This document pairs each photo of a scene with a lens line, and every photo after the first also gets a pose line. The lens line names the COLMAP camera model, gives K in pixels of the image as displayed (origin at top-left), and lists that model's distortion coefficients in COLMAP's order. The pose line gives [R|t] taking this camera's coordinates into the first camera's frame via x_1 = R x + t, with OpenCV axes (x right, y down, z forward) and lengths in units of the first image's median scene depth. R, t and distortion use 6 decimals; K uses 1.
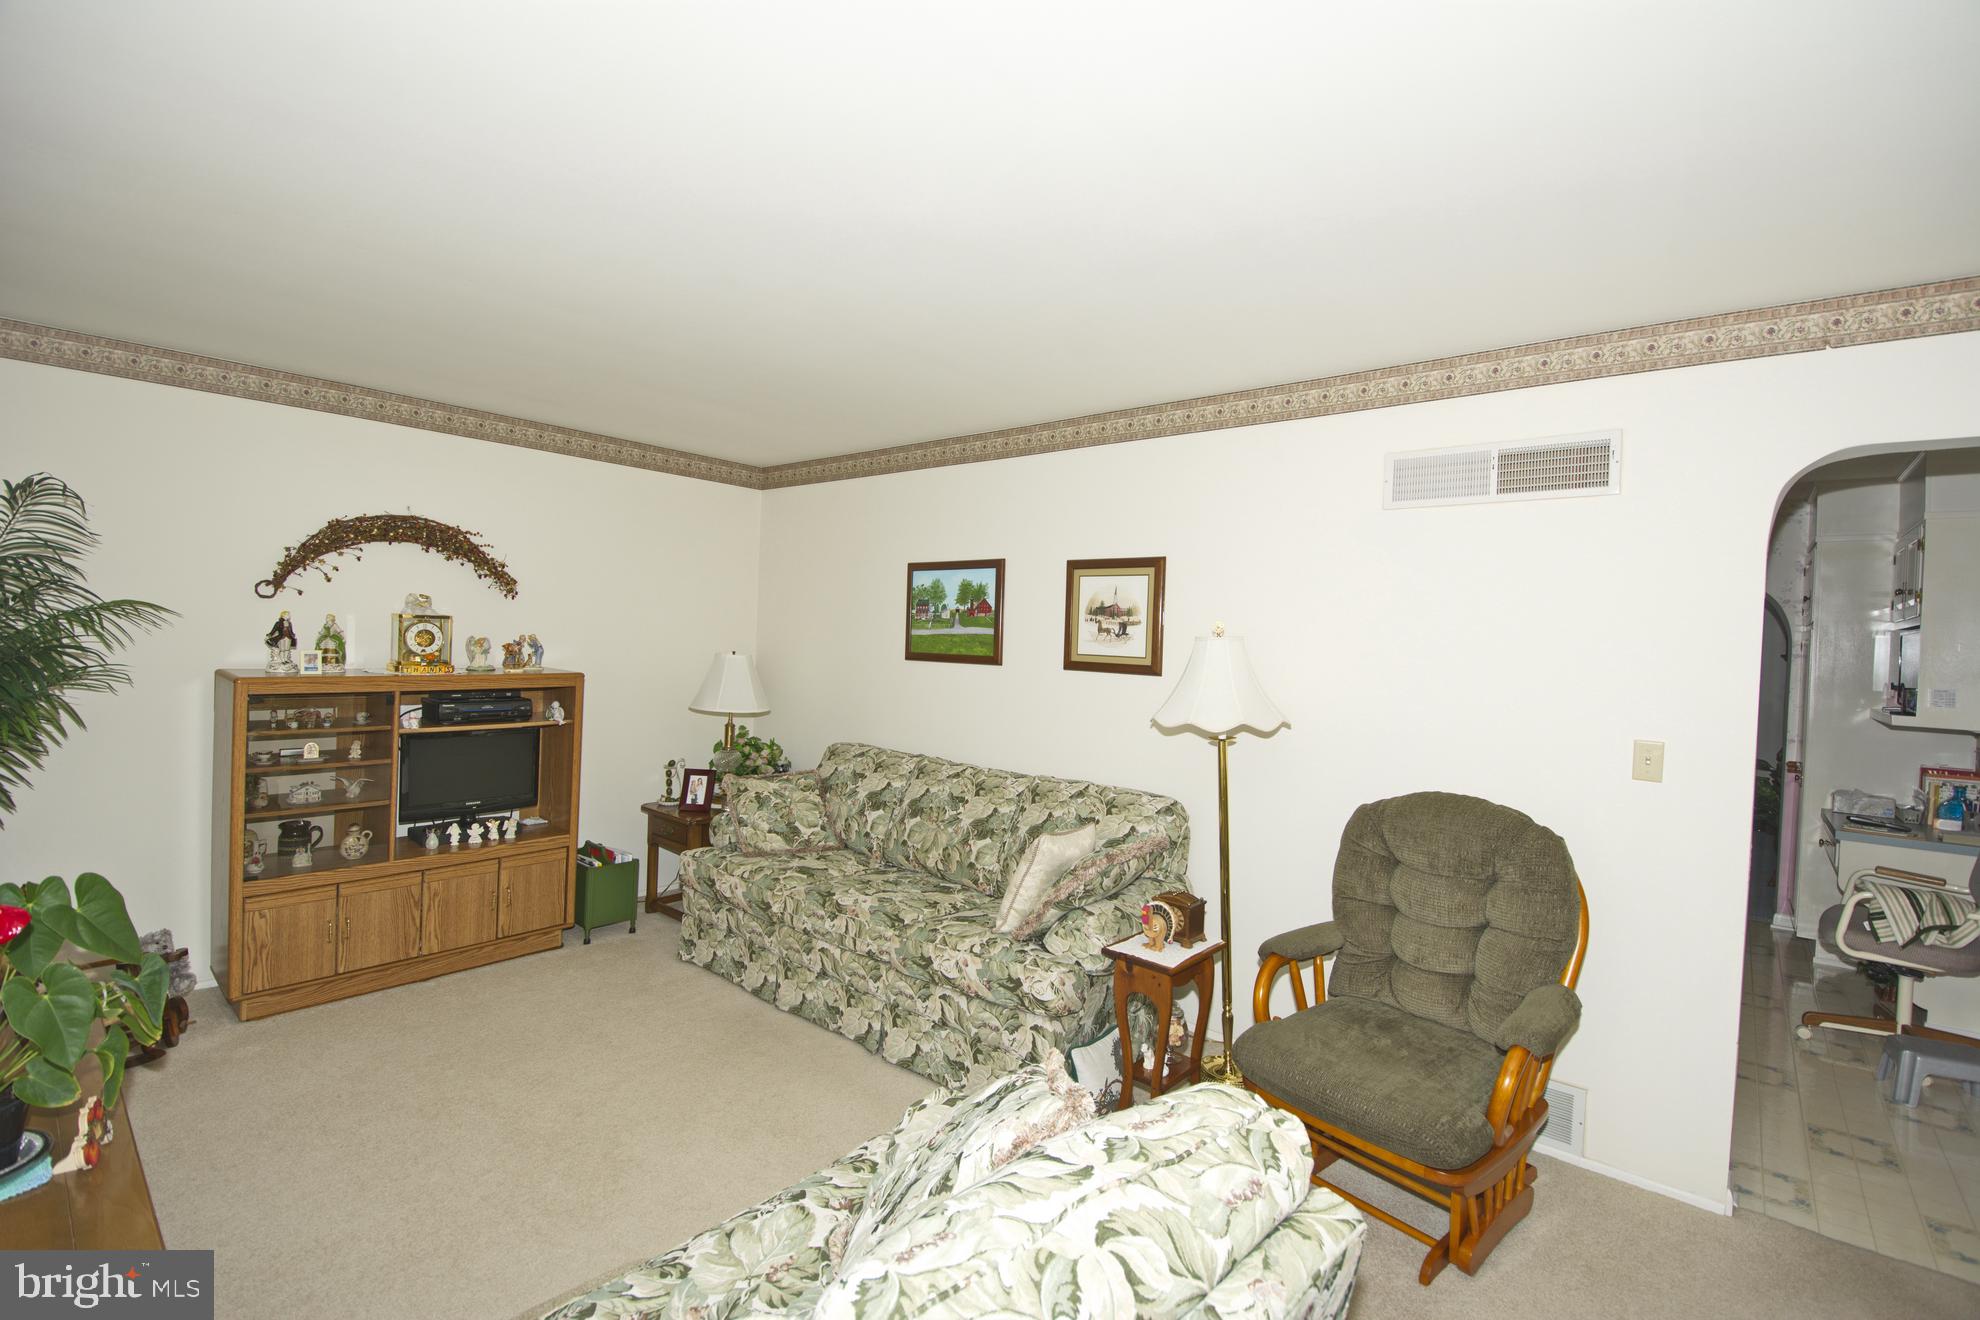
lens RADIAL K [[863.4, 0, 994.4], [0, 863.4, 649.0], [0, 0, 1]] dist [0.006885, -0.019698]
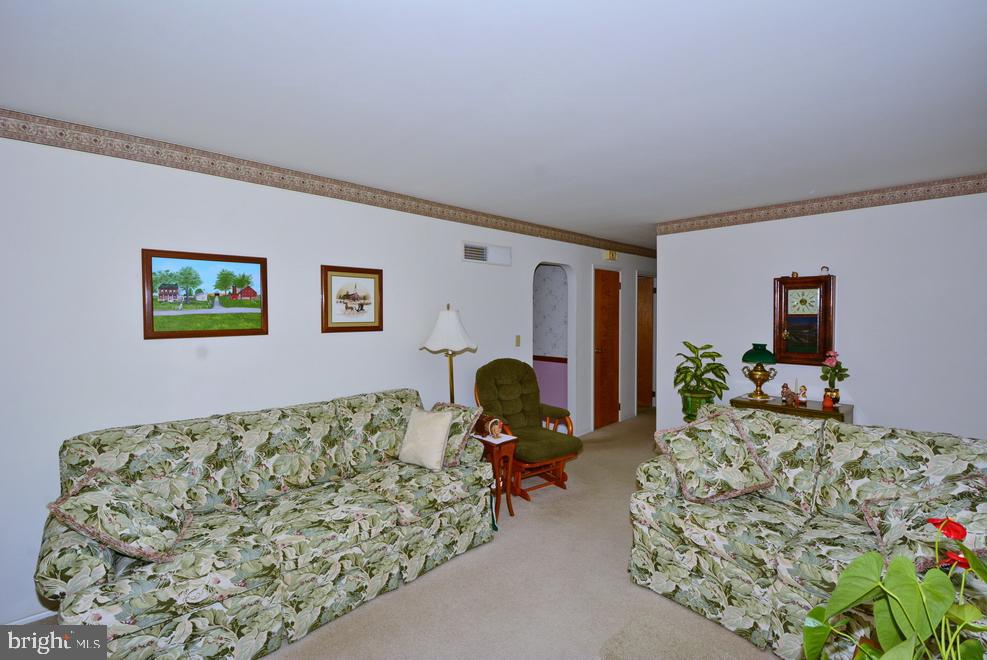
lens RADIAL K [[430.4, 0, 495.7], [0, 430.4, 324.5], [0, 0, 1]] dist [0.006885, -0.019698]
pose [[0.090513, -0.062007, 0.993963, -0.721363], [0.021976, 0.997941, 0.060254, -0.034698], [-0.995653, 0.016390, 0.091689, 0.631935]]
